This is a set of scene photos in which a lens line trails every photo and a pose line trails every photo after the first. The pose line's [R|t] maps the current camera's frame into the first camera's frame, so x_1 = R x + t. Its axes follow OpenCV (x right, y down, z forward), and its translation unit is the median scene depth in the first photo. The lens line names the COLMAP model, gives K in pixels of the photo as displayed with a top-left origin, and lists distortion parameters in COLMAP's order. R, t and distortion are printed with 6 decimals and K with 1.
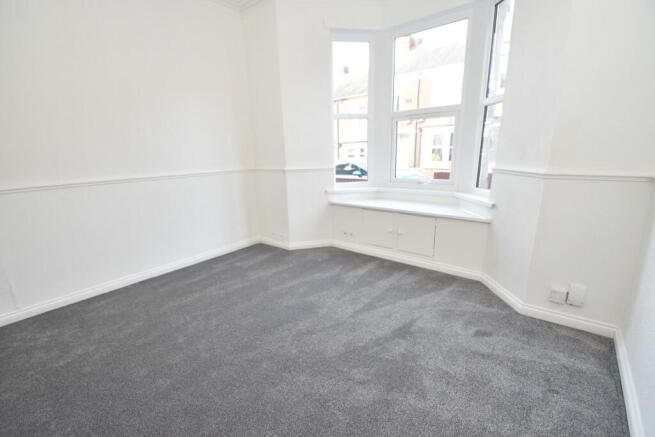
lens RADIAL K [[288.5, 0, 326.2], [0, 288.5, 220.2], [0, 0, 1]] dist [-0.004180, -0.000454]
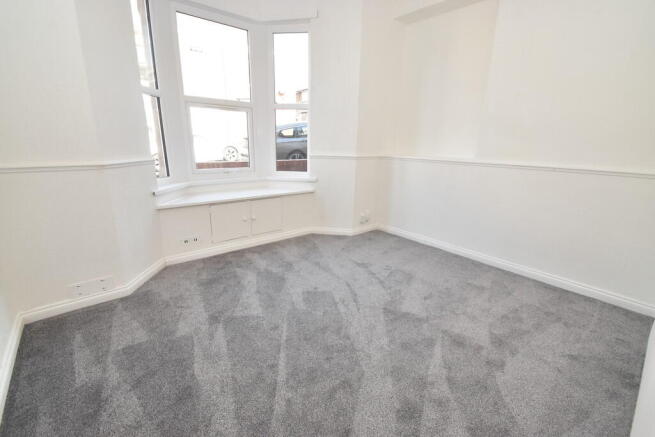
lens RADIAL K [[288.5, 0, 324.8], [0, 288.5, 219.7], [0, 0, 1]] dist [-0.004180, -0.000454]
pose [[0.196853, -0.229002, 0.953314, -0.768357], [0.204257, 0.960583, 0.188570, -0.107759], [-0.958920, 0.157600, 0.235869, 0.535828]]
